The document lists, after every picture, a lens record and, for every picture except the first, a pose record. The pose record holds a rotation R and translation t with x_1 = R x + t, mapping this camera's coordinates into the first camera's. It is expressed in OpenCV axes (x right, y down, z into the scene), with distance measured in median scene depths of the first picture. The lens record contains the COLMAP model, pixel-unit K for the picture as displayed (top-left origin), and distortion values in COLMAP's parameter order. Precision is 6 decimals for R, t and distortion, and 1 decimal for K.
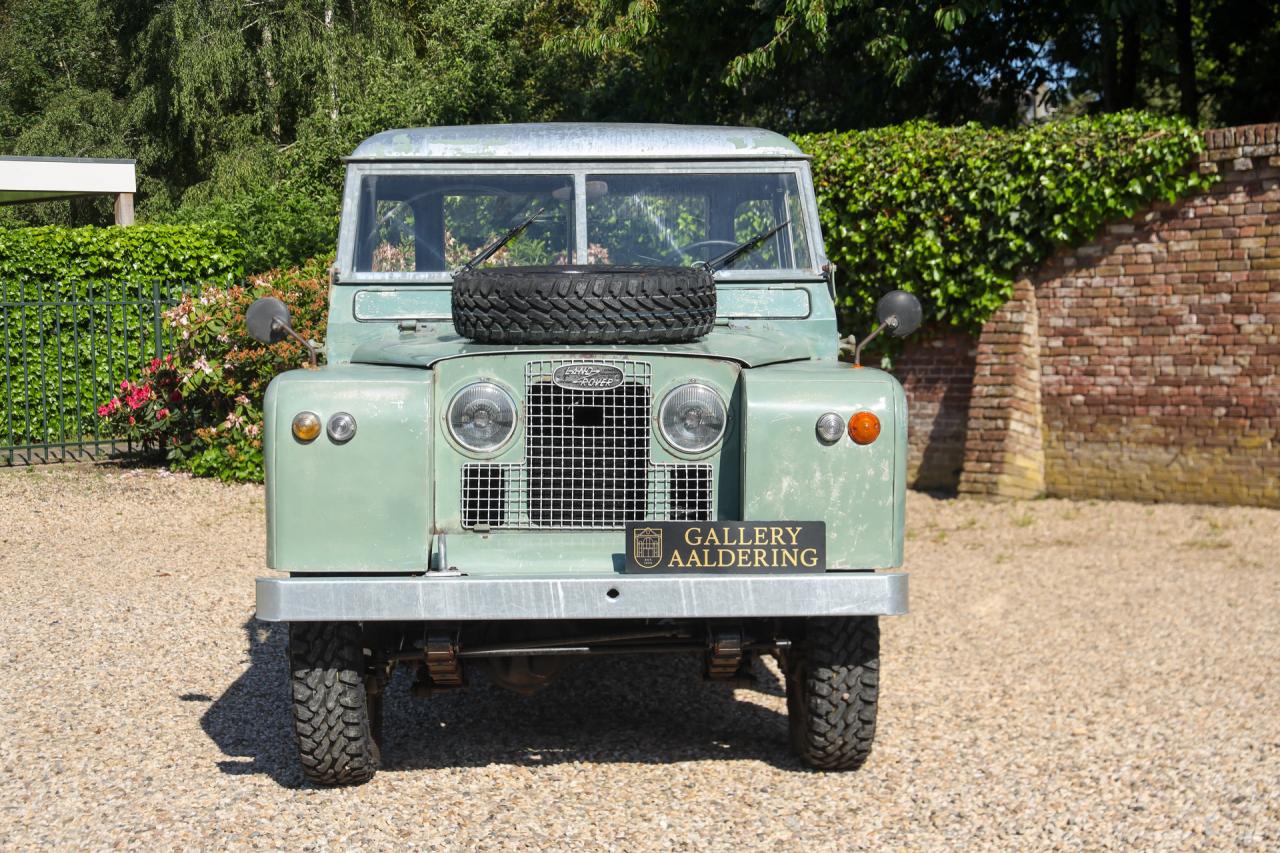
lens RADIAL K [[2209.7, 0, 676.3], [0, 2209.7, 430.5], [0, 0, 1]] dist [0.125680, 0.000000]
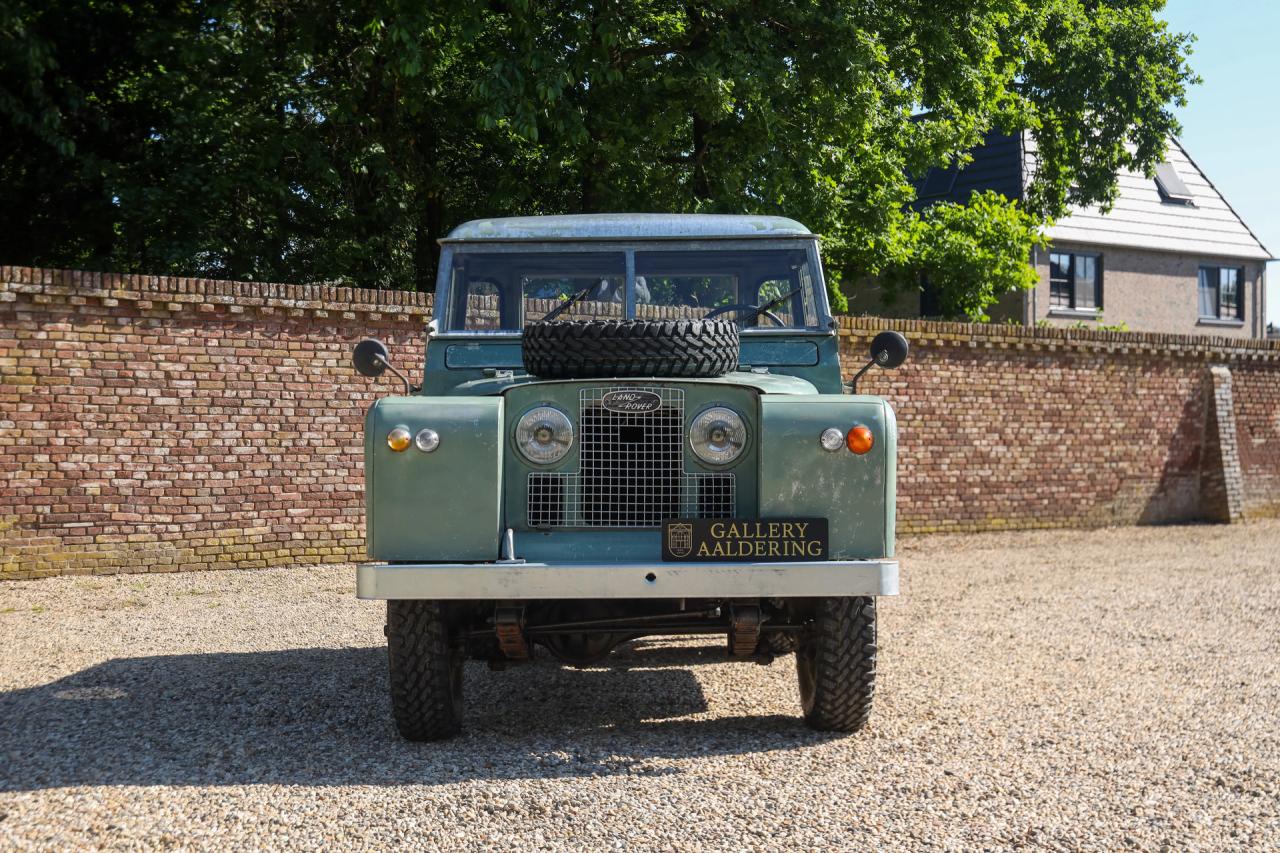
lens RADIAL K [[1723.1, 0, 656.8], [0, 1723.1, 436.7], [0, 0, 1]] dist [0.071381, 0.000000]
pose [[0.049589, 0.033133, 0.998220, -0.643783], [0.055134, 0.997835, -0.035859, 0.009826], [-0.997247, 0.056814, 0.047655, 0.577862]]
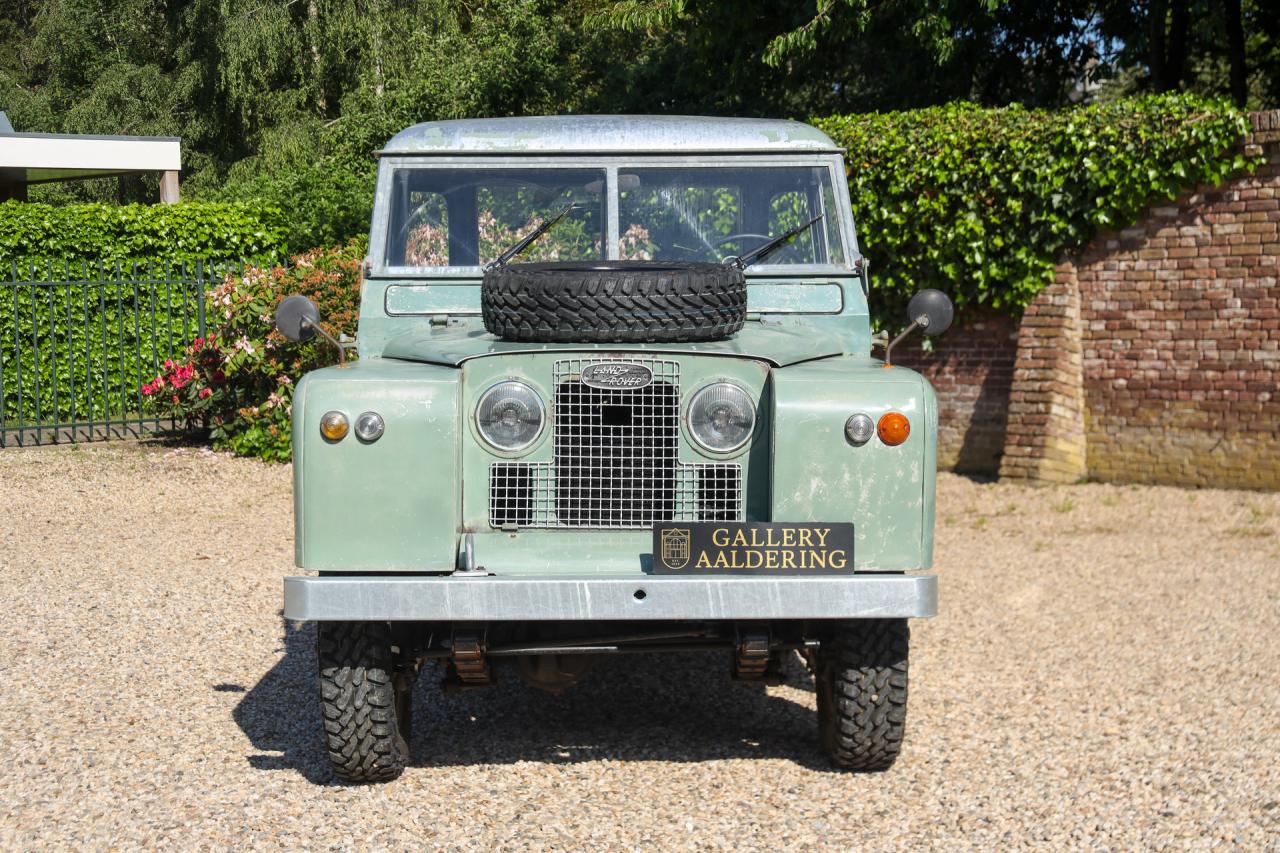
lens RADIAL K [[2209.7, 0, 672.4], [0, 2209.7, 430.2], [0, 0, 1]] dist [0.125680, 0.000000]
pose [[0.999740, 0.003358, -0.022572, 0.003282], [-0.003073, 0.999915, 0.012638, -0.005218], [0.022613, -0.012565, 0.999665, 0.001712]]
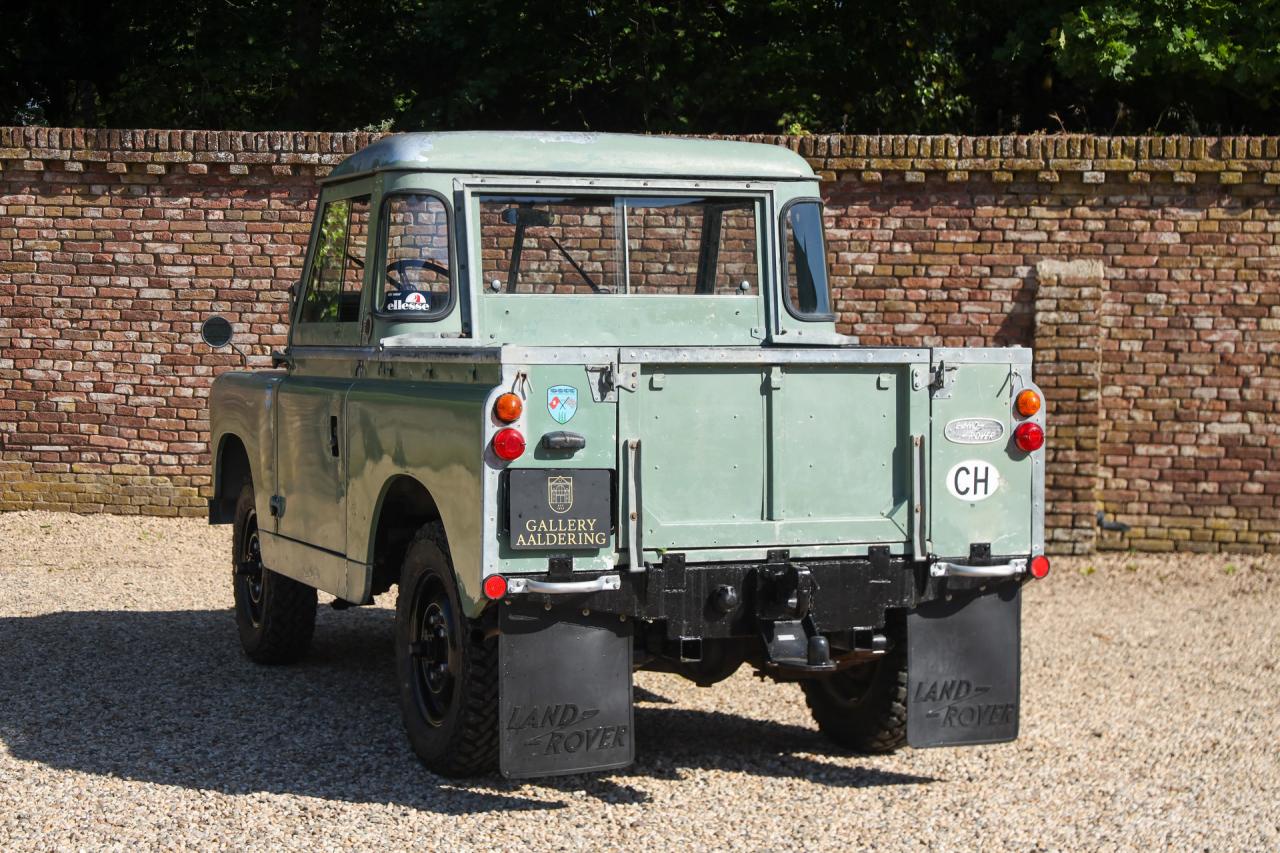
lens RADIAL K [[2313.2, 0, 652.9], [0, 2313.2, 438.3], [0, 0, 1]] dist [0.146798, 0.000000]
pose [[0.742196, -0.005383, 0.670161, -0.203161], [-0.000446, 0.999964, 0.008526, -0.006465], [-0.670182, -0.006627, 0.742167, 0.017674]]
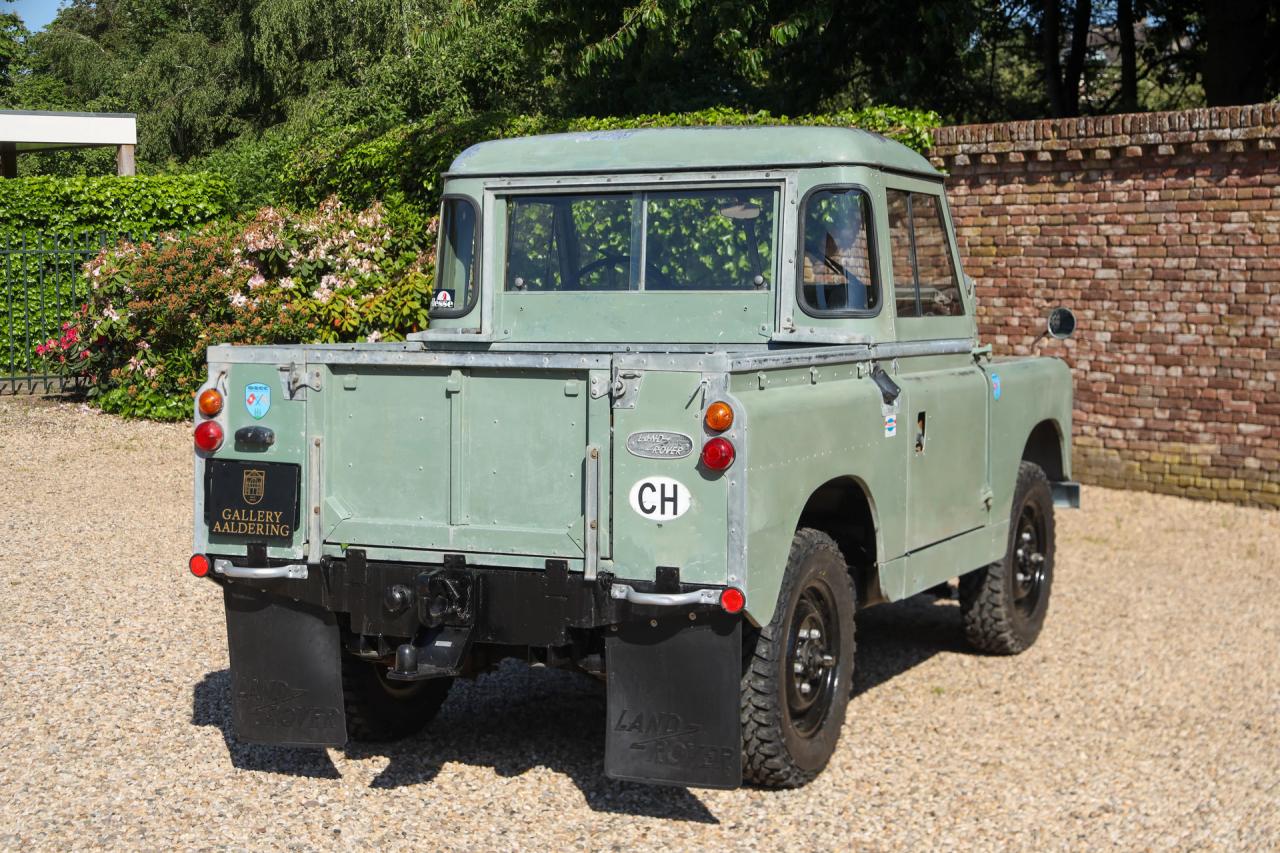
lens RADIAL K [[2142.0, 0, 671.4], [0, 2142.0, 439.3], [0, 0, 1]] dist [0.112244, 0.000000]
pose [[0.996302, 0.026733, -0.081650, 0.191938], [-0.023415, 0.998871, 0.041328, -0.021240], [0.082663, -0.039263, 0.995804, -0.071587]]
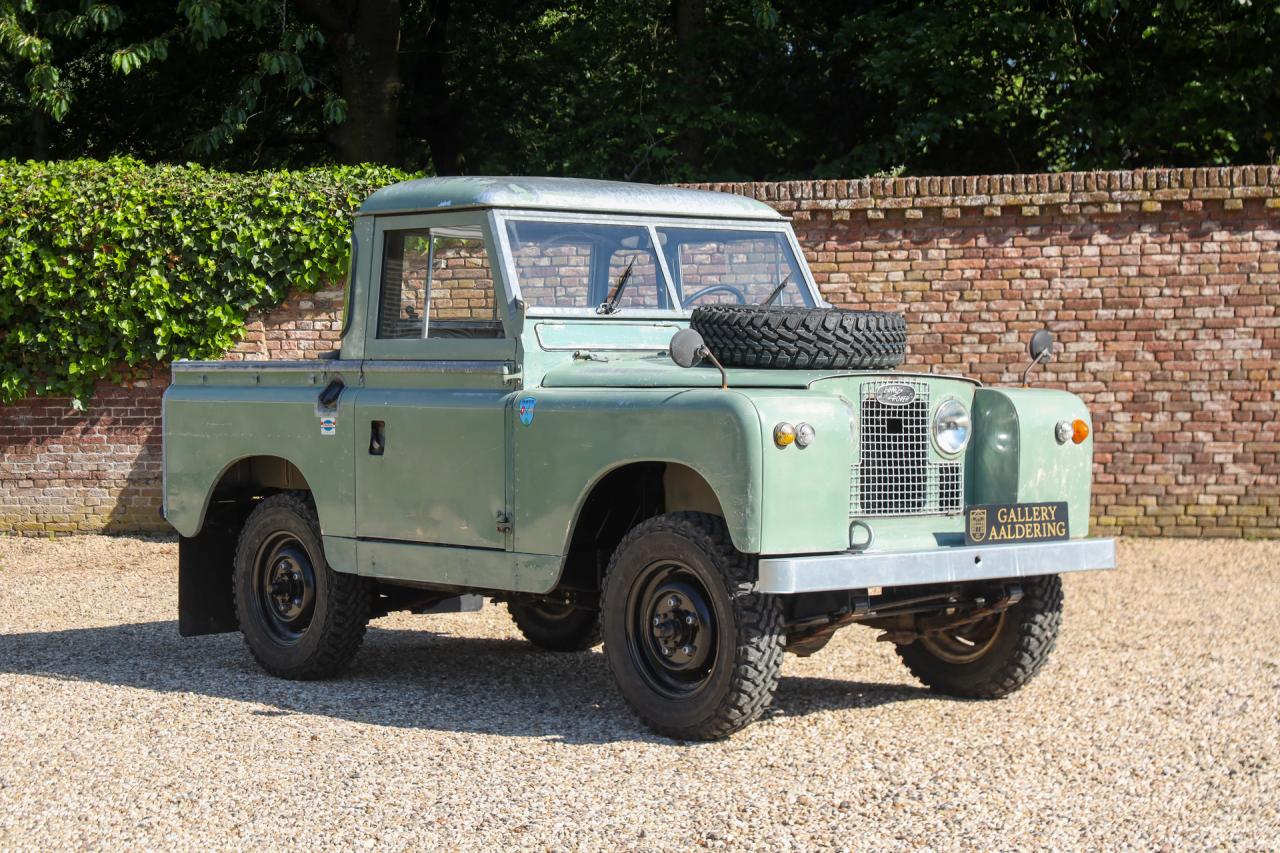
lens RADIAL K [[2473.9, 0, 663.2], [0, 2473.9, 439.0], [0, 0, 1]] dist [0.157455, 0.000000]
pose [[0.784699, -0.011063, 0.619778, -0.426266], [0.025307, 0.999579, -0.014199, 0.007423], [-0.619360, 0.026826, 0.784649, -0.011247]]
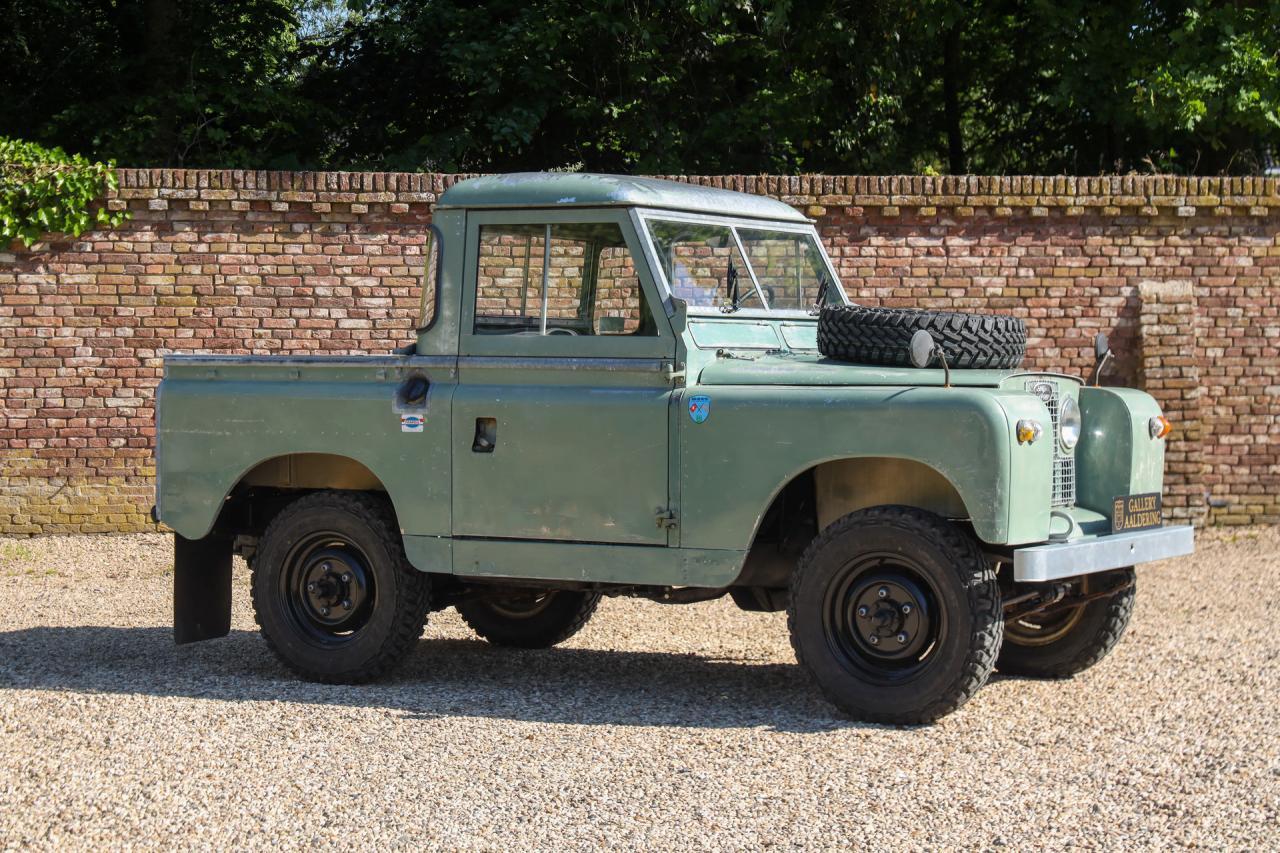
lens RADIAL K [[2566.0, 0, 656.2], [0, 2566.0, 444.3], [0, 0, 1]] dist [0.155082, 0.000000]
pose [[0.529745, -0.016365, 0.847999, -0.622455], [0.030284, 0.999541, 0.000371, -0.000426], [-0.847616, 0.025484, 0.529997, 0.154731]]
